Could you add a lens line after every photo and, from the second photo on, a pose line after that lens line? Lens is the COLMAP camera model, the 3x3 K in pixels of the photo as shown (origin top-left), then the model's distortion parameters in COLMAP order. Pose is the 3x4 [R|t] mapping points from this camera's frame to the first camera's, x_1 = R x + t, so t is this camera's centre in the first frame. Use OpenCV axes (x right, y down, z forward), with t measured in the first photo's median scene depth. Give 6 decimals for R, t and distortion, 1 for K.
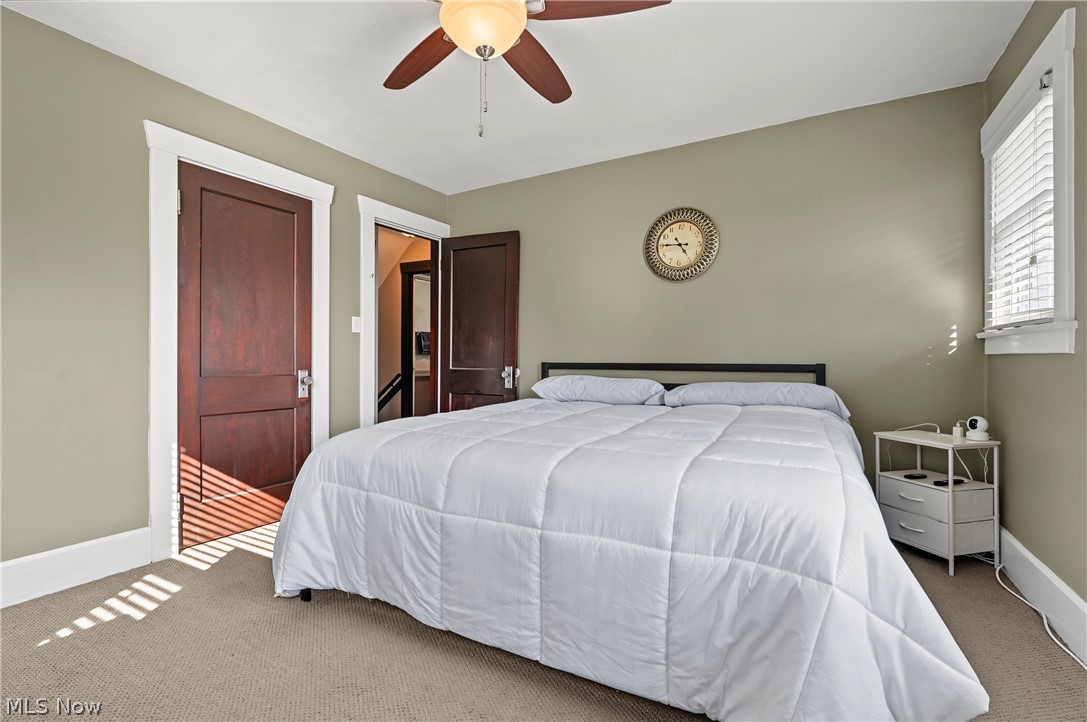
lens RADIAL K [[502.4, 0, 542.9], [0, 502.4, 358.8], [0, 0, 1]] dist [-0.008608, 0.002044]
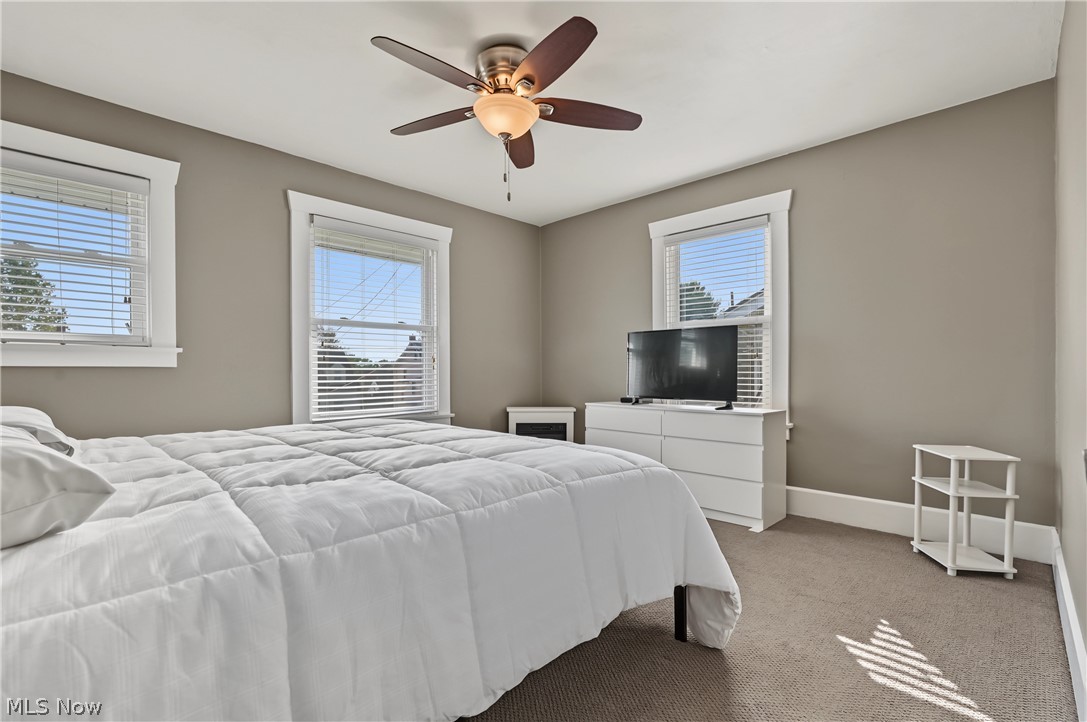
lens RADIAL K [[502.4, 0, 544.4], [0, 502.4, 367.9], [0, 0, 1]] dist [-0.008608, 0.002044]
pose [[-0.967320, 0.006498, 0.253474, -0.509330], [0.005180, 0.999969, -0.005869, 0.008703], [-0.253505, -0.004364, -0.967324, 2.071903]]
